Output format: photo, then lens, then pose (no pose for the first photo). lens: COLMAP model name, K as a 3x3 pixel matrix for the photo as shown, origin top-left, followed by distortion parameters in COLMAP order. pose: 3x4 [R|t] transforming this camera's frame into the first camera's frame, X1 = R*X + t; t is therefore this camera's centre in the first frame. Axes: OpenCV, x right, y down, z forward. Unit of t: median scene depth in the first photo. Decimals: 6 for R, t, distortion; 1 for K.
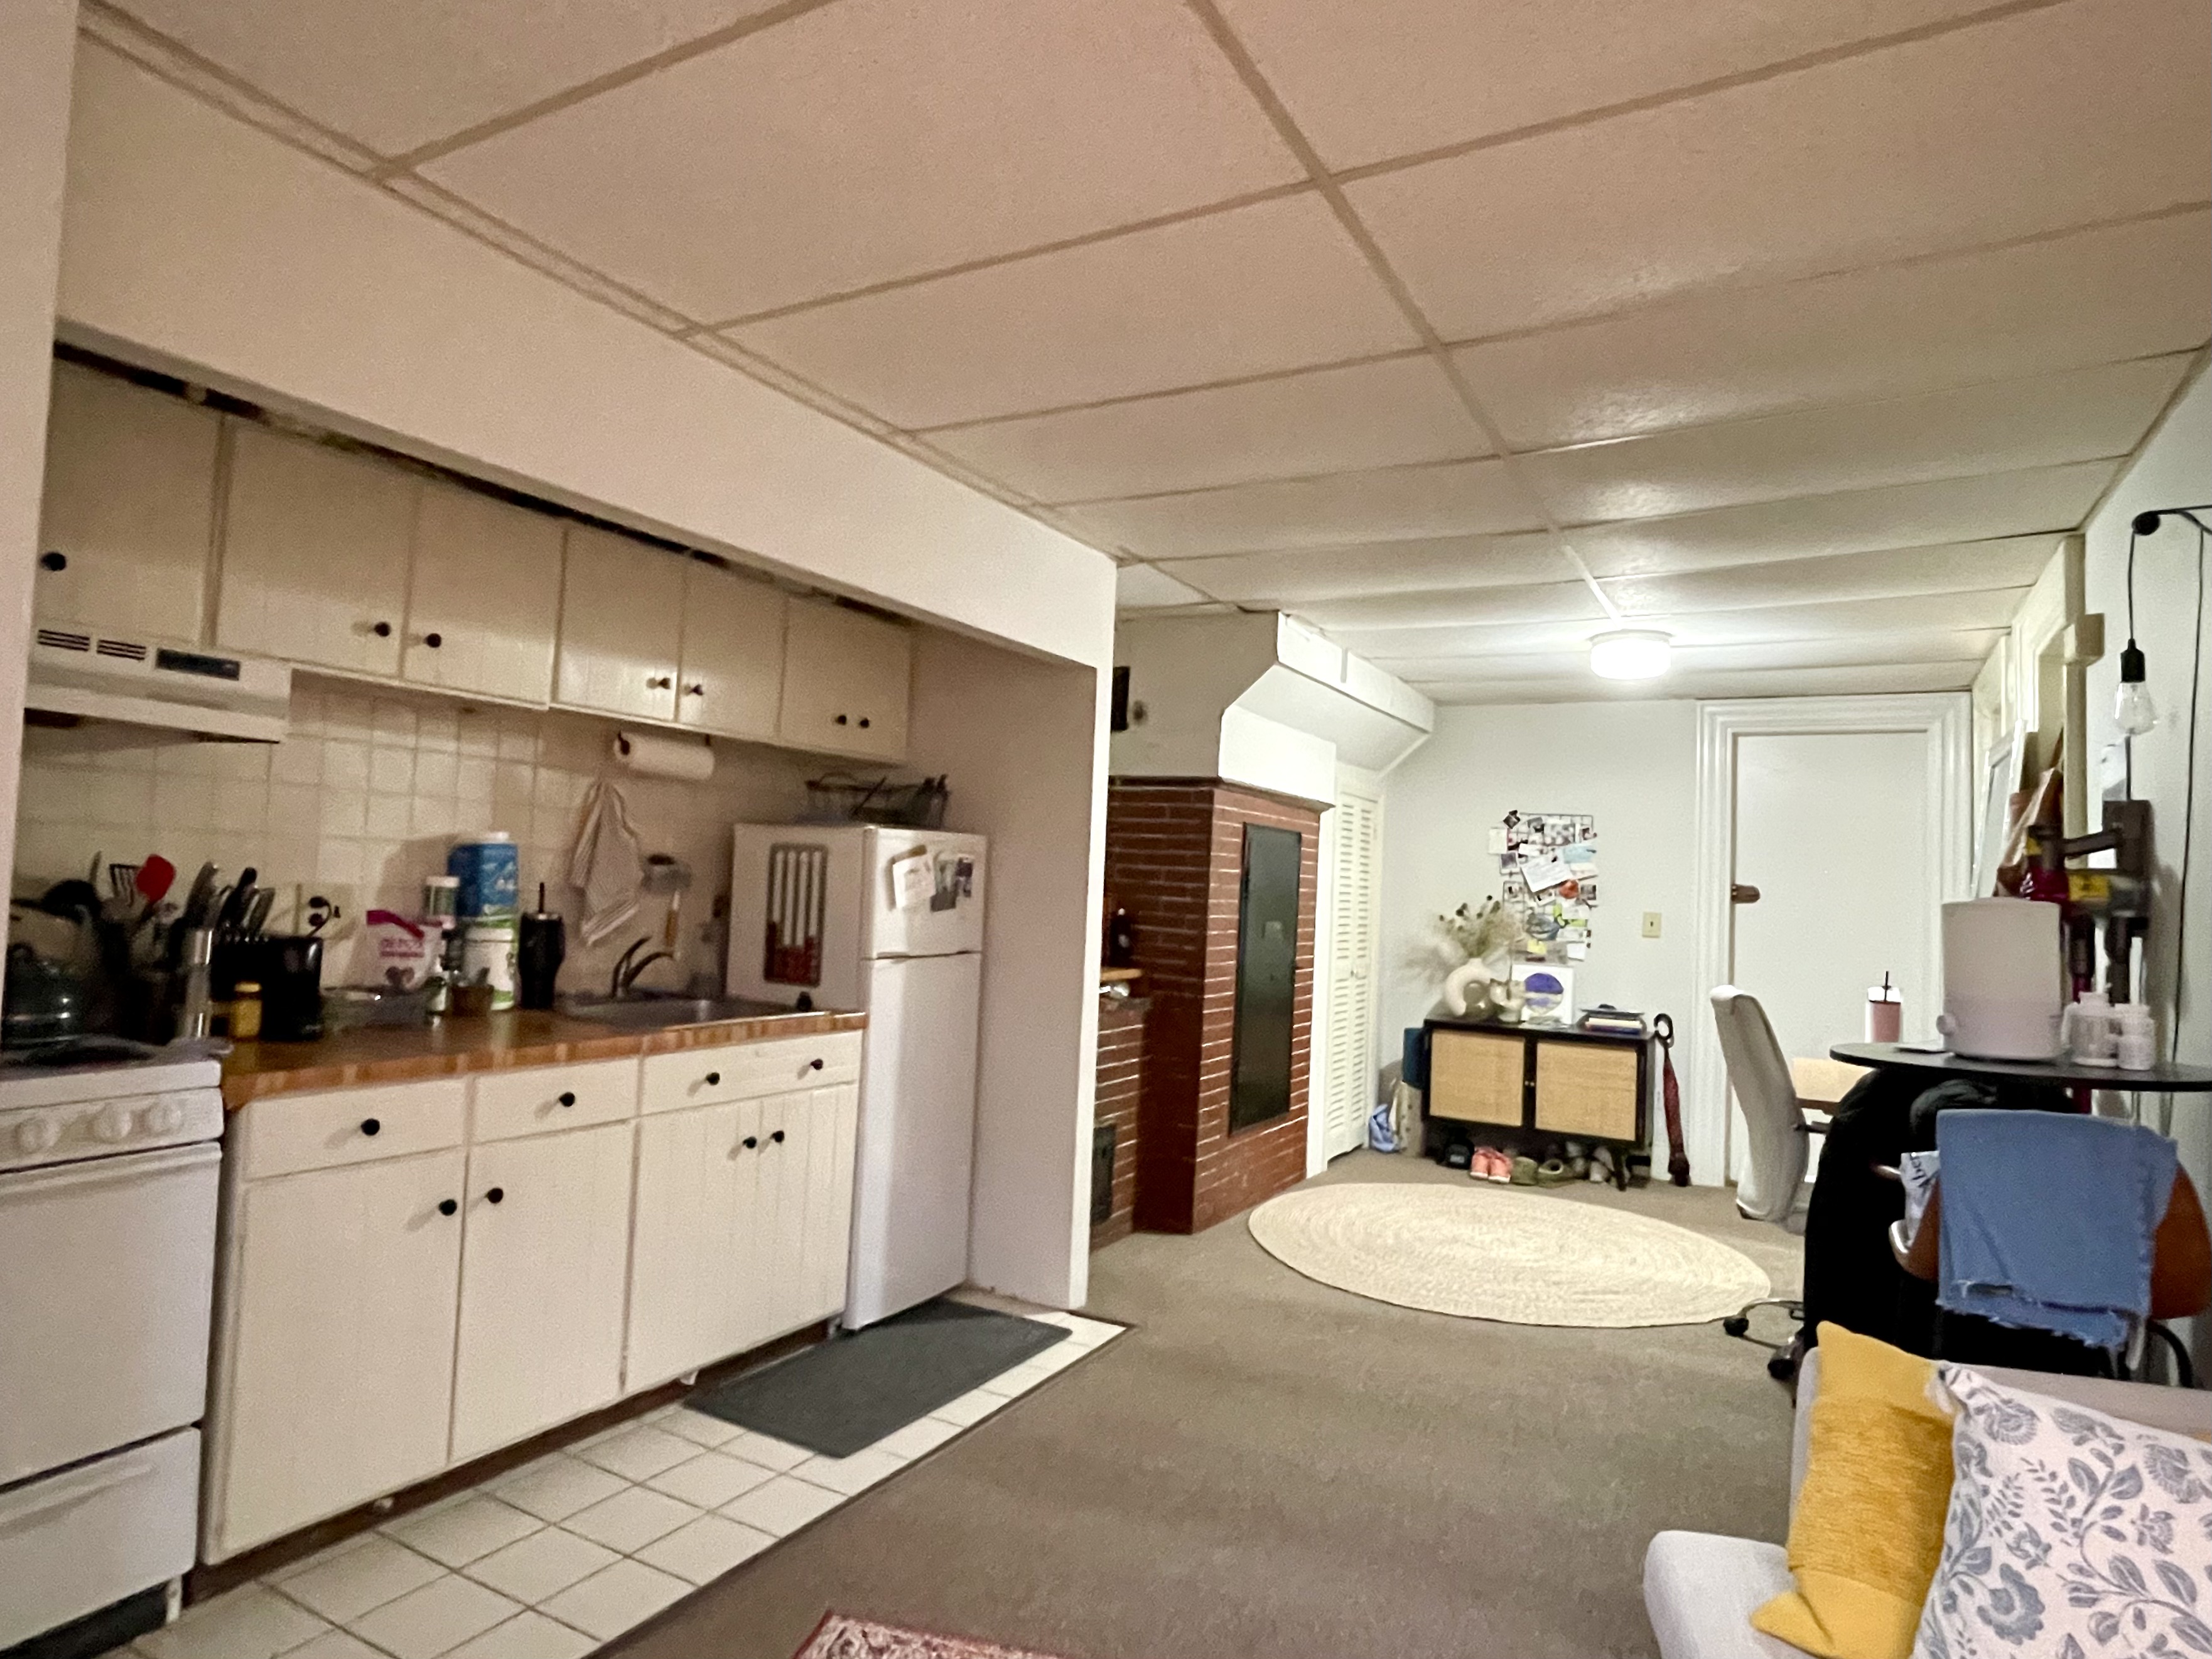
lens RADIAL K [[1281.1, 0, 1077.5], [0, 1281.1, 816.0], [0, 0, 1]] dist [0.000250, -0.000193]
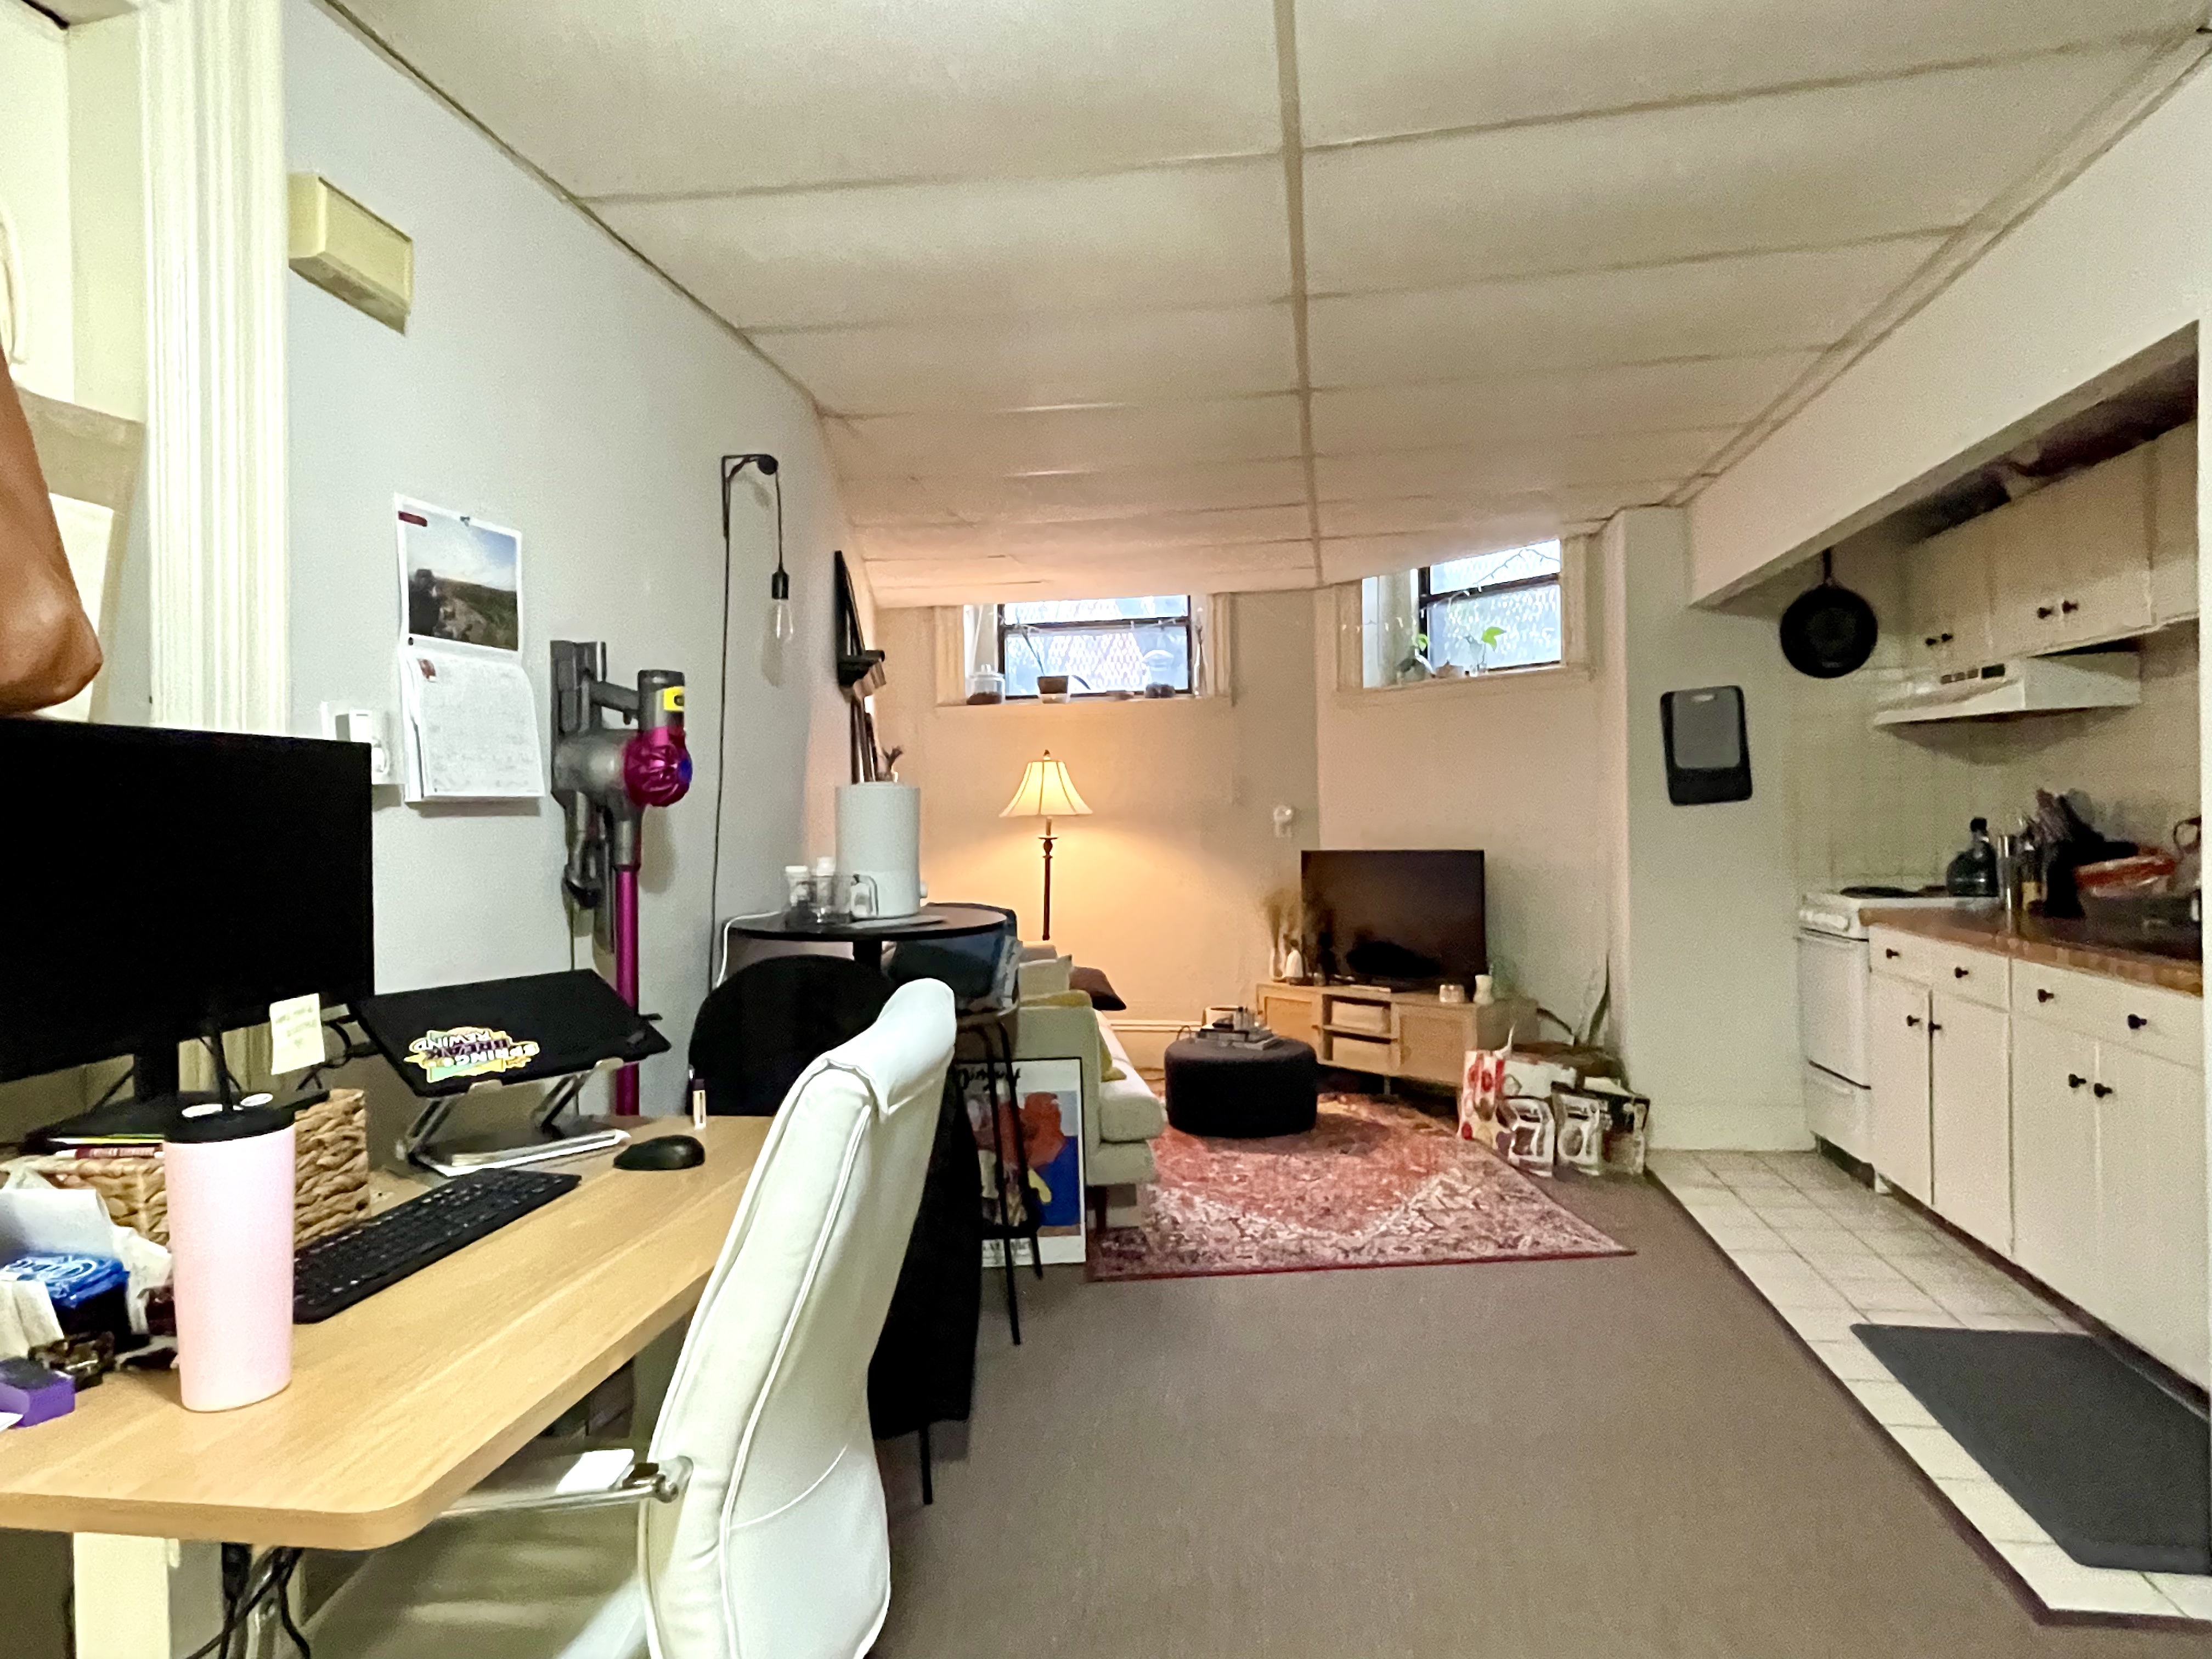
lens RADIAL K [[1290.2, 0, 1095.2], [0, 1290.2, 820.2], [0, 0, 1]] dist [-0.006027, -0.005096]
pose [[-0.941313, -0.021643, -0.336841, 0.593295], [-0.002405, 0.998347, -0.057428, 0.106166], [0.337527, -0.053247, -0.939809, 1.376010]]
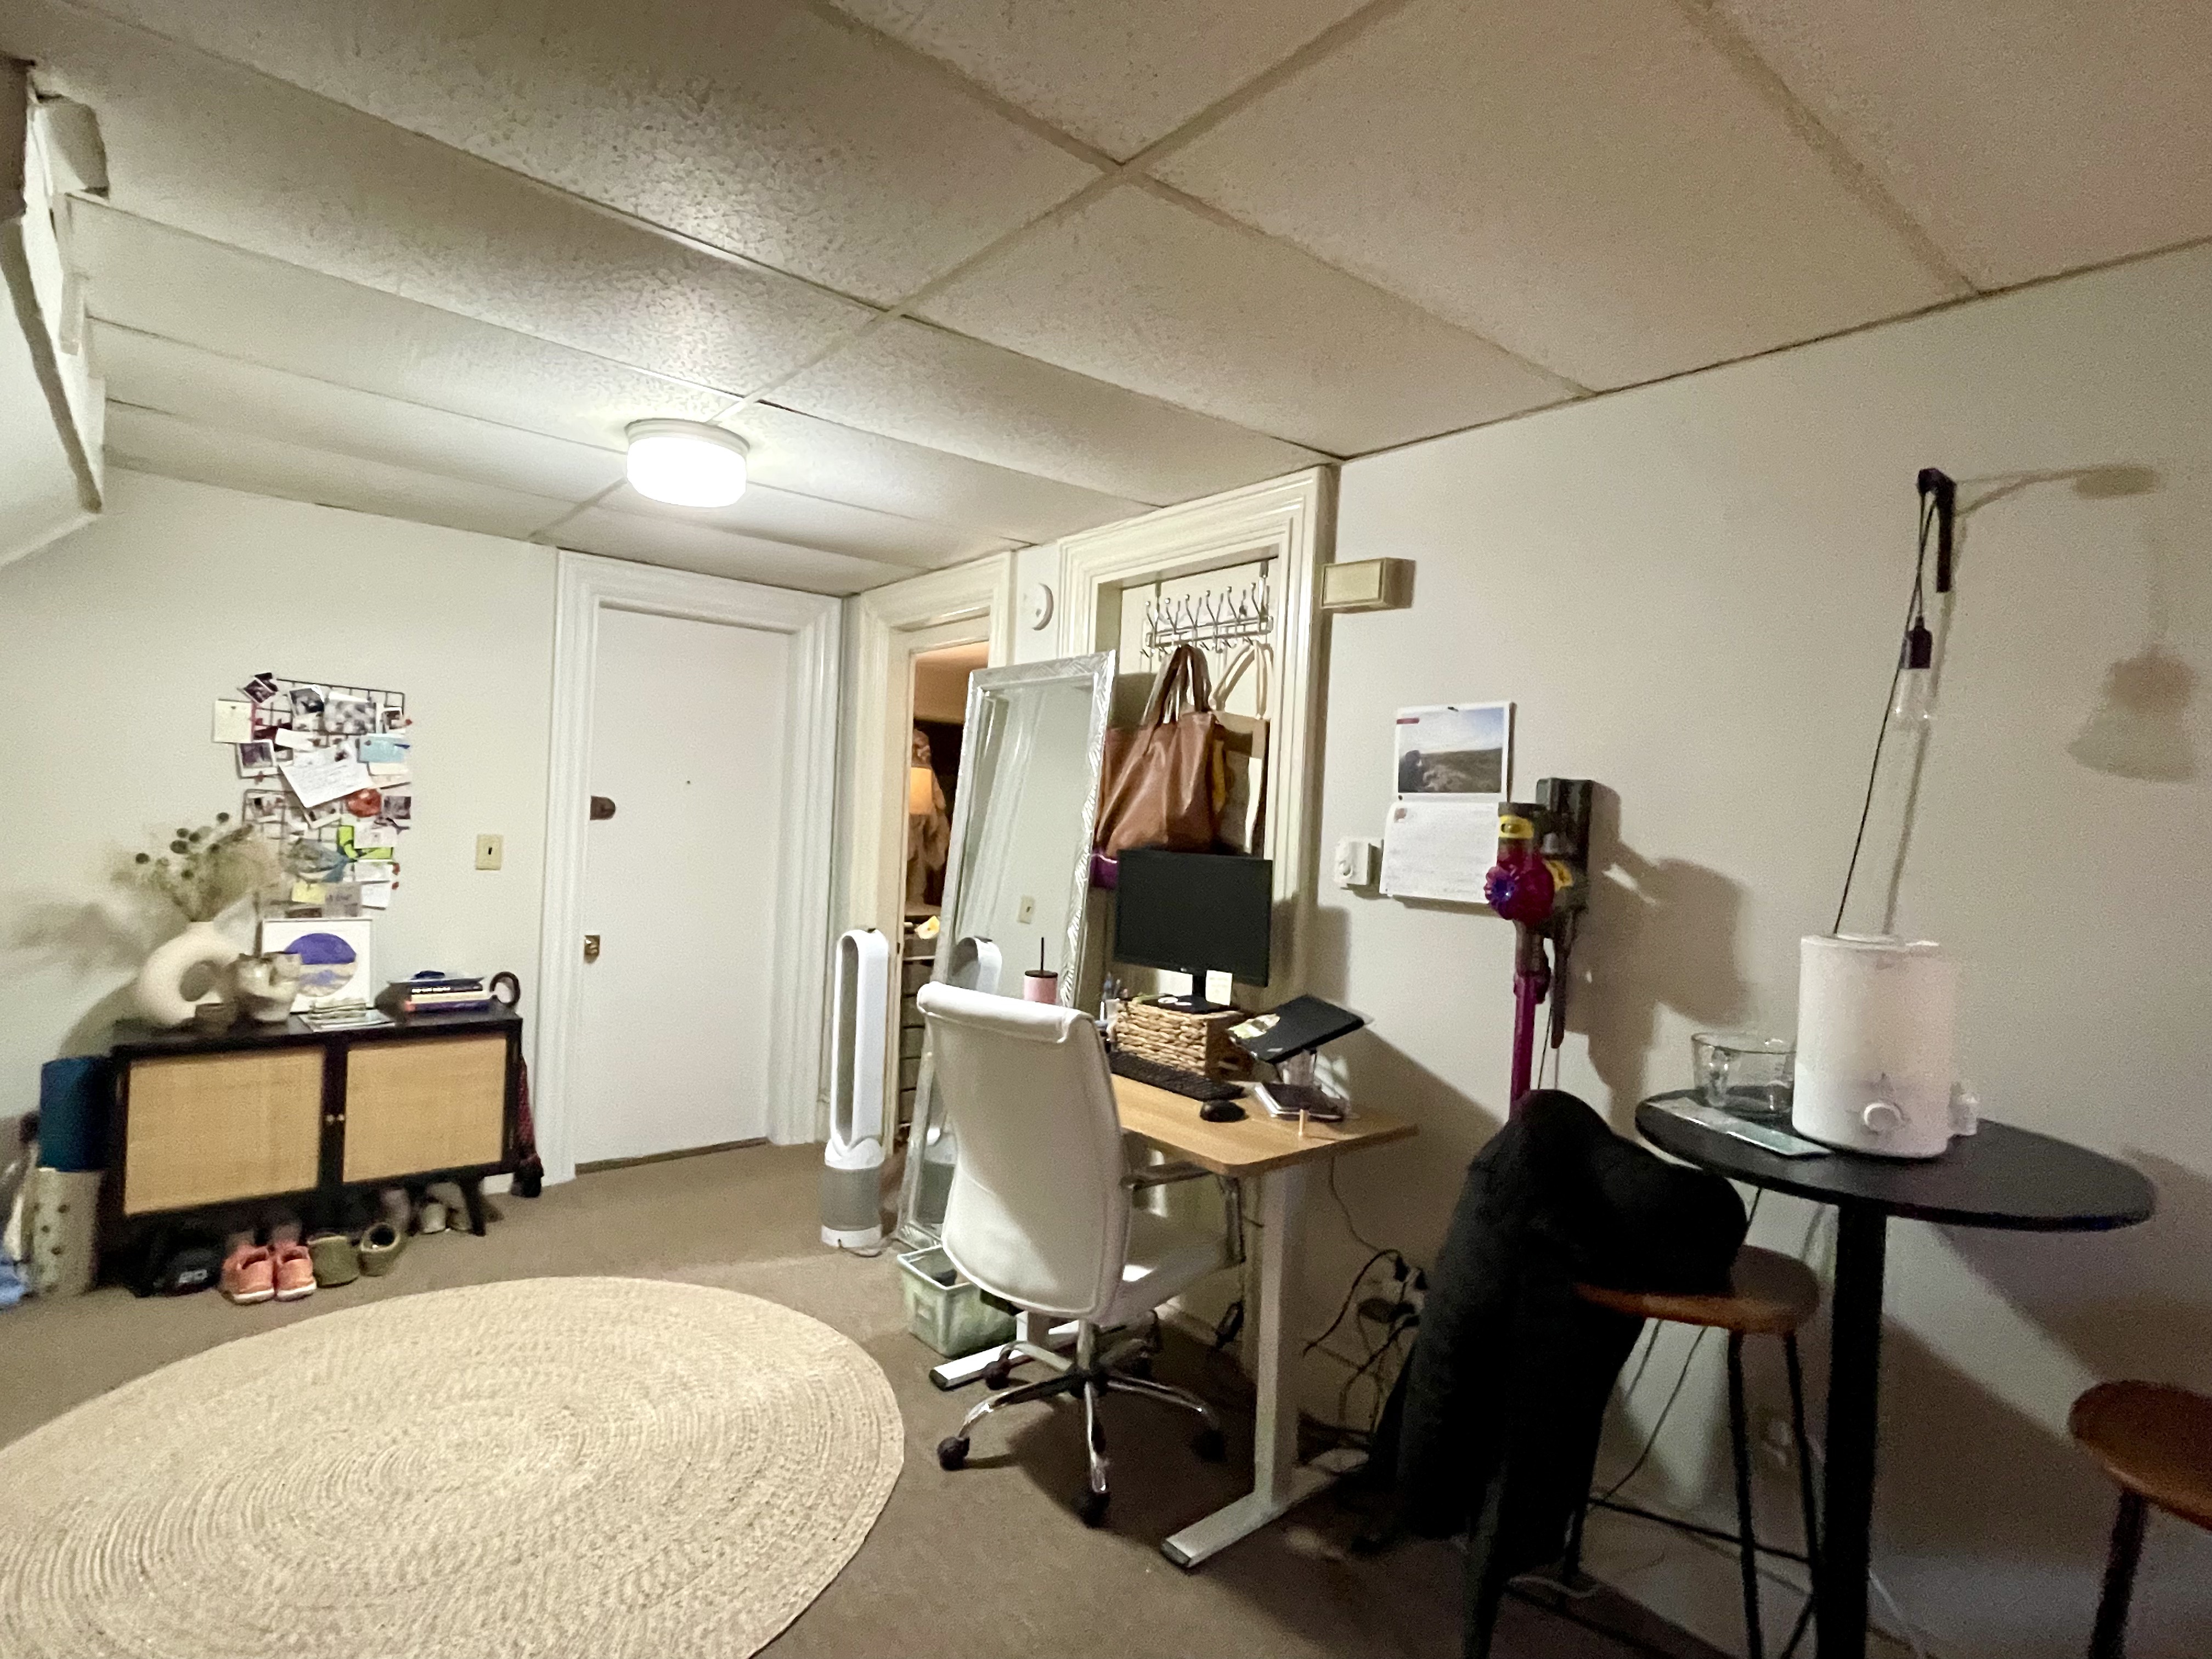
lens RADIAL K [[1124.9, 0, 1097.0], [0, 1124.9, 825.9], [0, 0, 1]] dist [-0.025300, 0.013463]
pose [[0.350357, -0.036035, 0.935923, -0.035258], [-0.083907, 0.994034, 0.069682, -0.004110], [-0.932850, -0.102944, 0.345243, 0.767462]]
